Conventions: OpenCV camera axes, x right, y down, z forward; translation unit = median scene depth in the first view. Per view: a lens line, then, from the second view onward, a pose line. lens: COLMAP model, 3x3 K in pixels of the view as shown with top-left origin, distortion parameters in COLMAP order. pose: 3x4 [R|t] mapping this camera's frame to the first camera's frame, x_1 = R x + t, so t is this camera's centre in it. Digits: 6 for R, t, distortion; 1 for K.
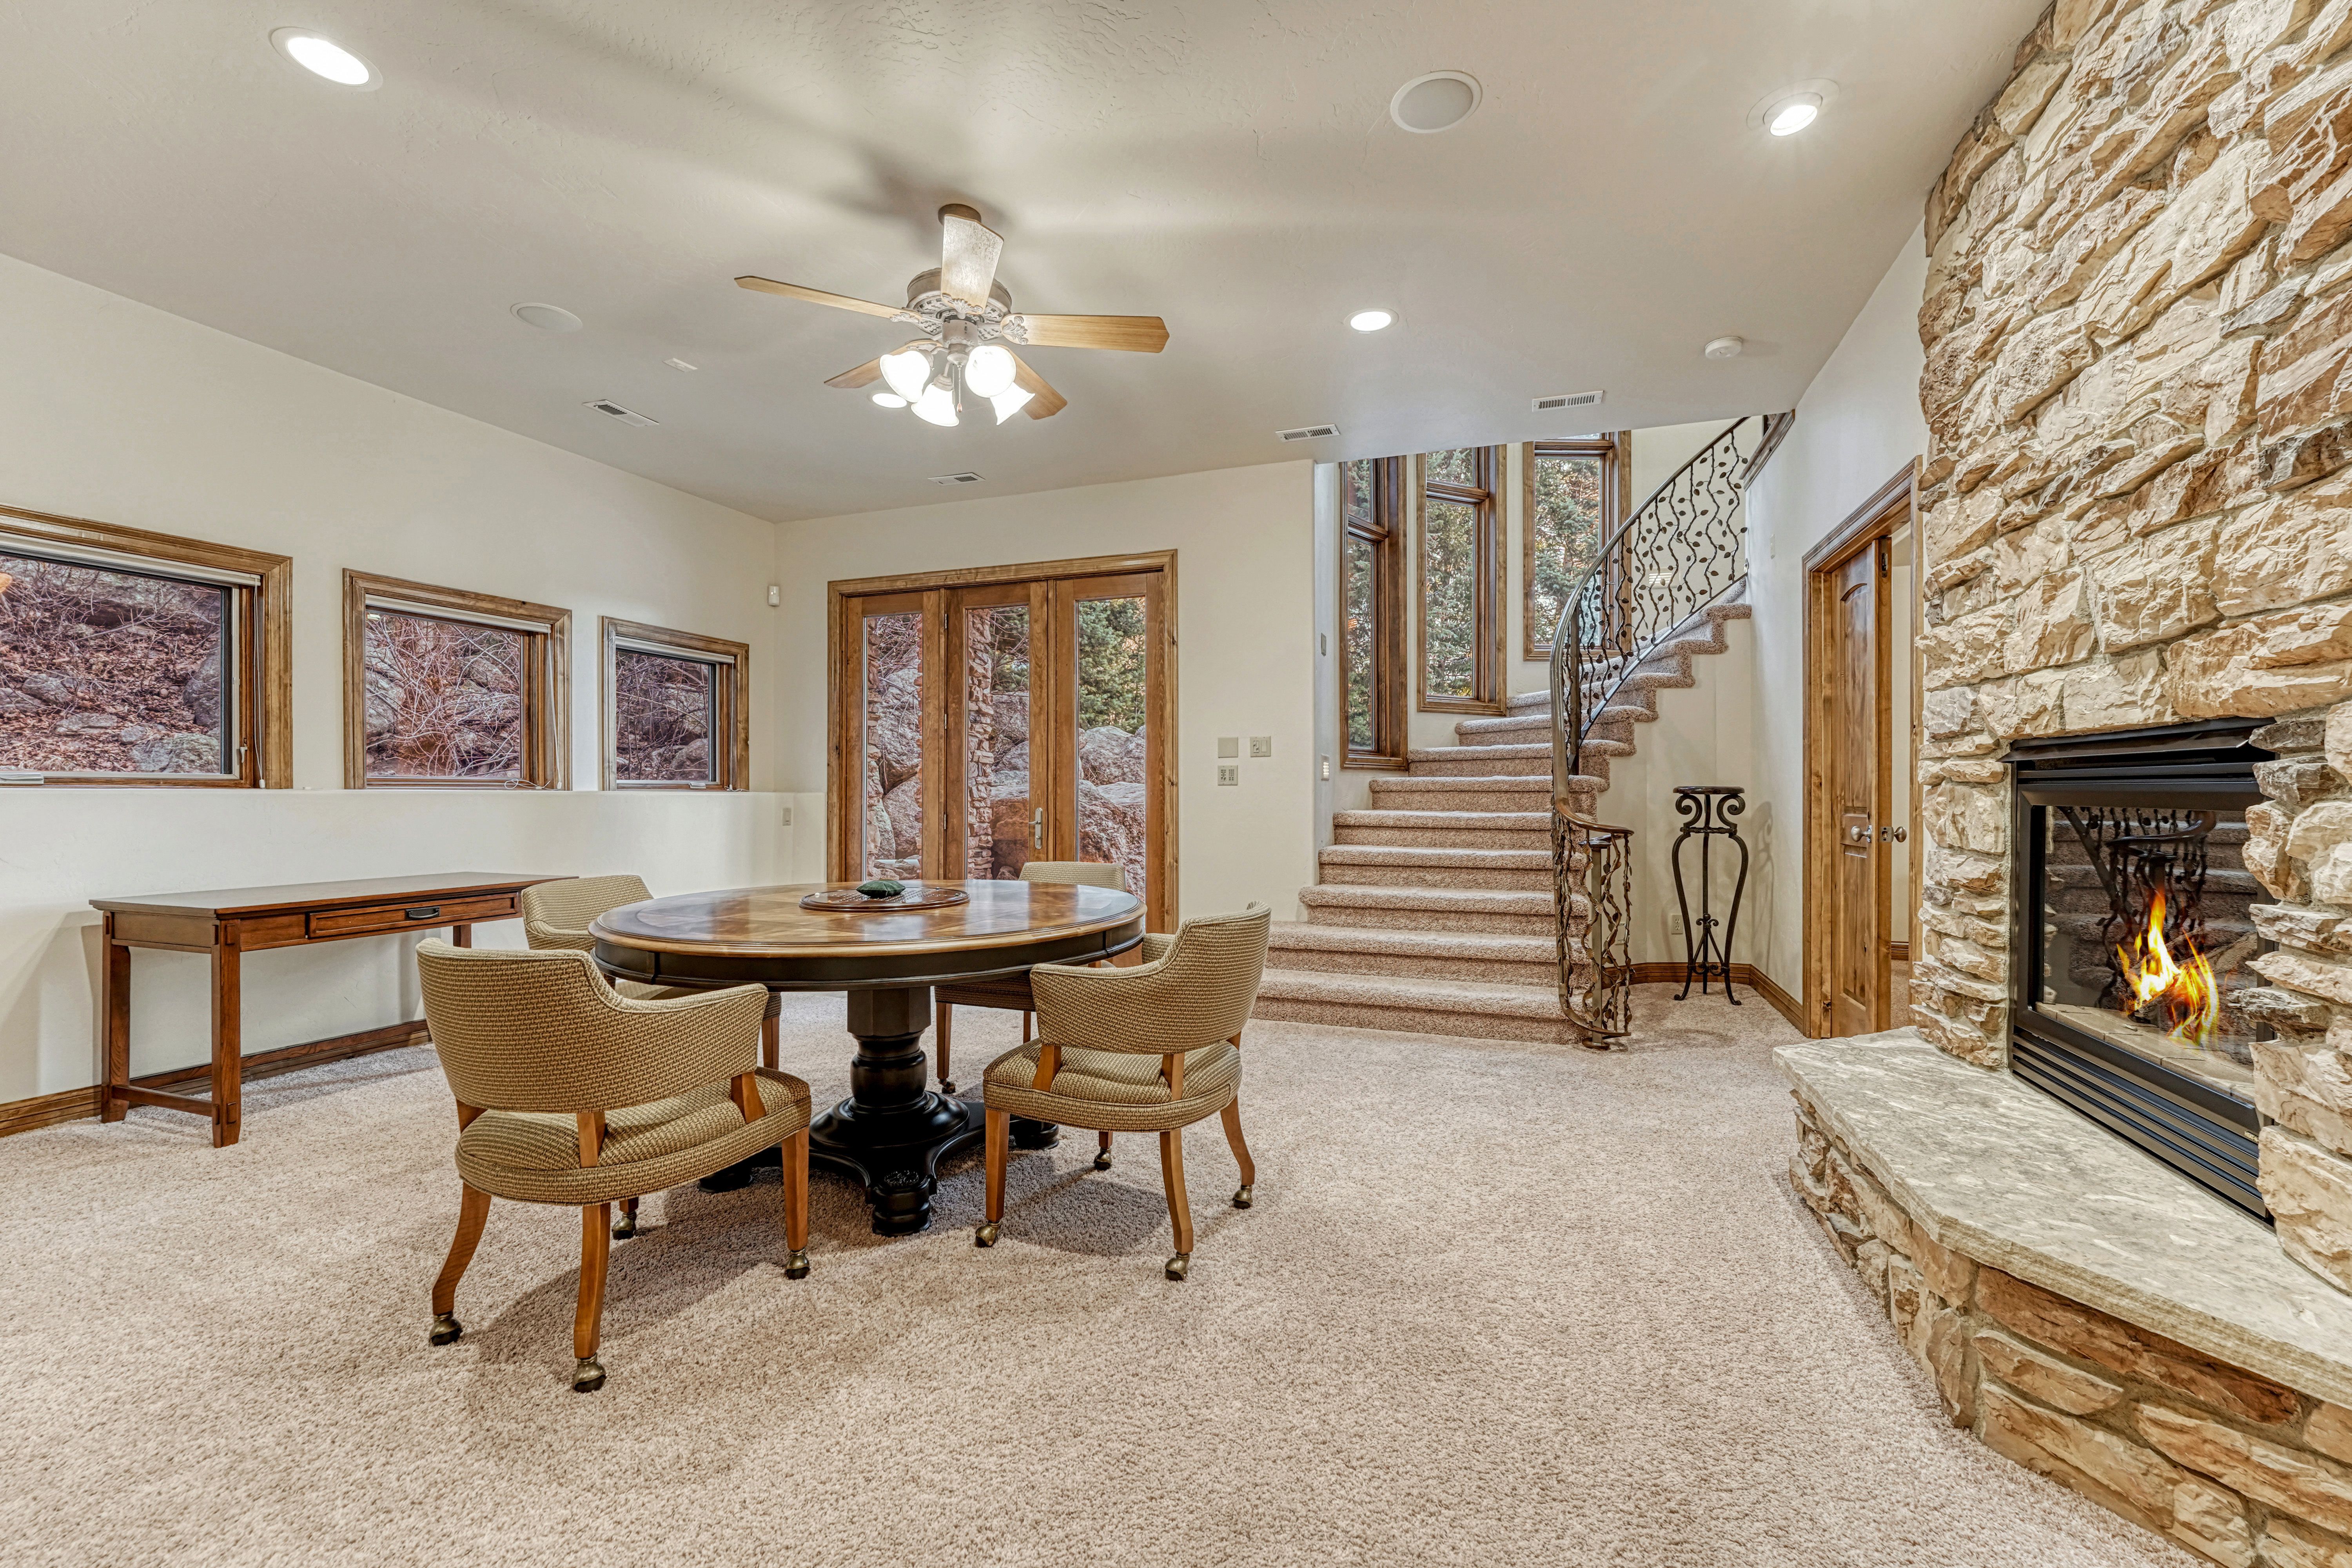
lens RADIAL K [[957.0, 0, 1175.2], [0, 957.0, 790.1], [0, 0, 1]] dist [-0.006150, 0.001824]
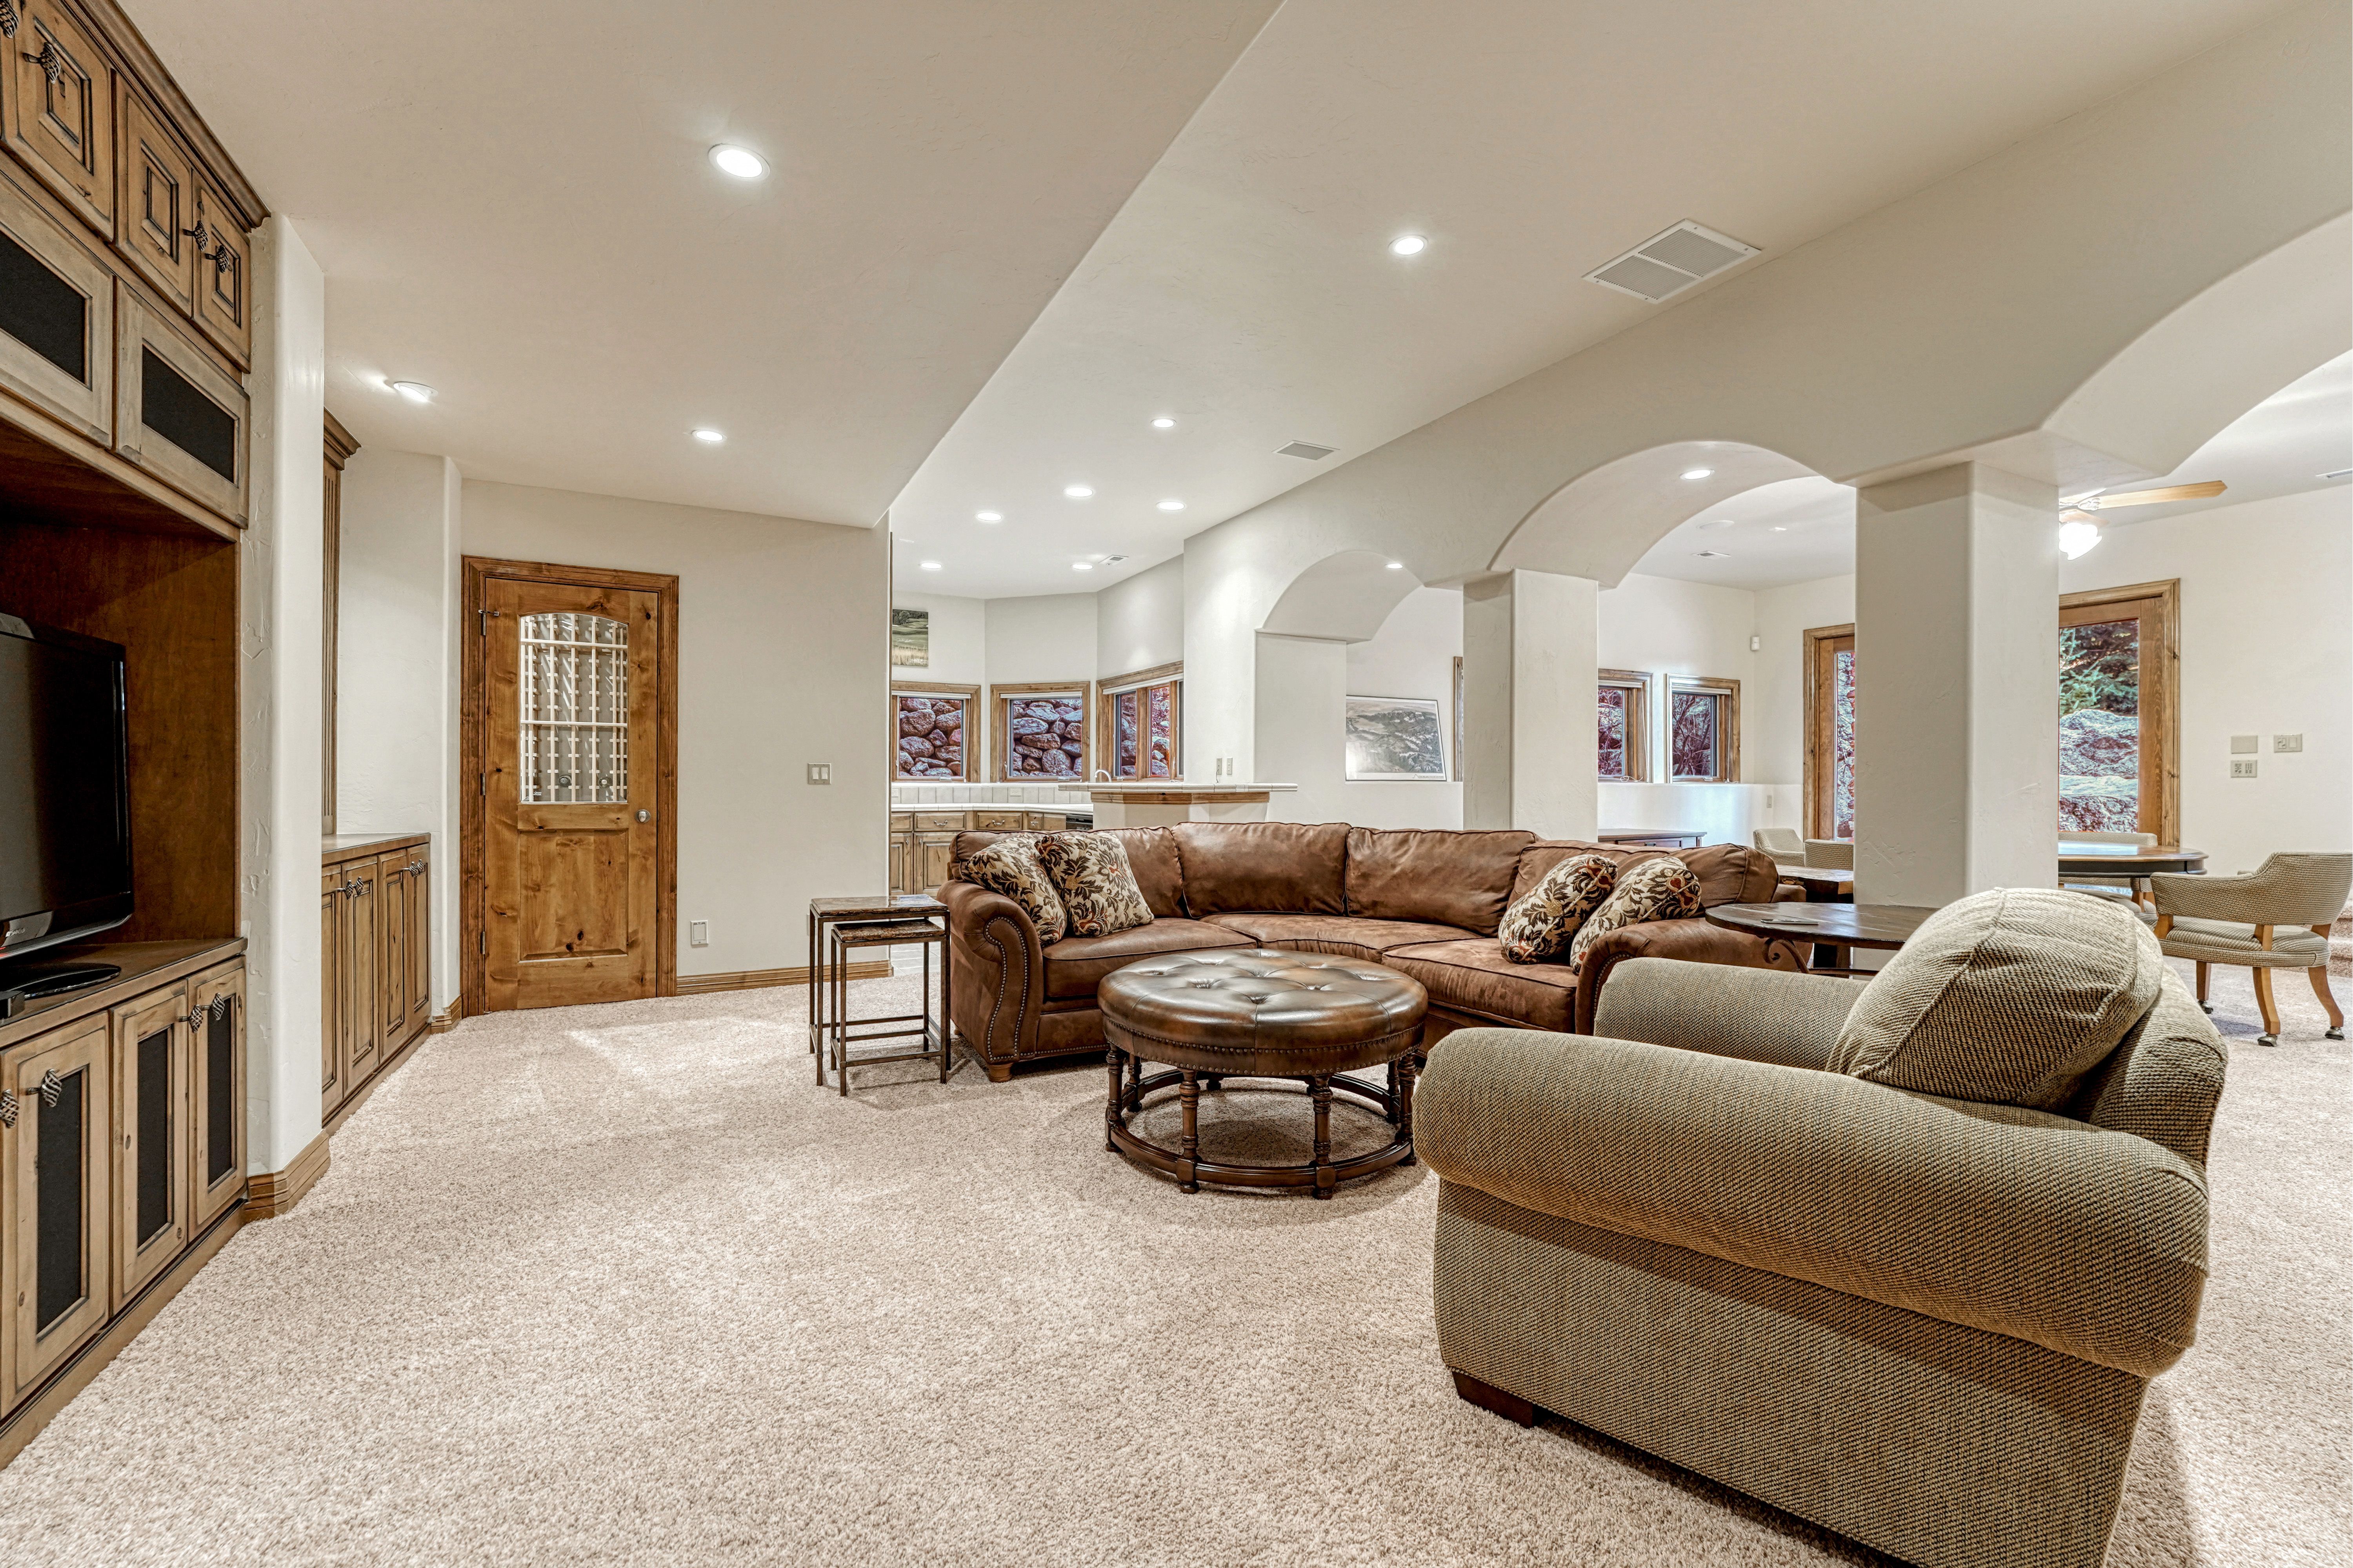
lens RADIAL K [[957.4, 0, 1177.3], [0, 957.4, 786.2], [0, 0, 1]] dist [-0.006150, 0.001824]
pose [[0.745577, 0.001032, -0.666418, -0.134826], [0.001516, 0.999994, 0.003245, 0.000208], [0.666417, -0.003429, 0.745571, -0.695778]]
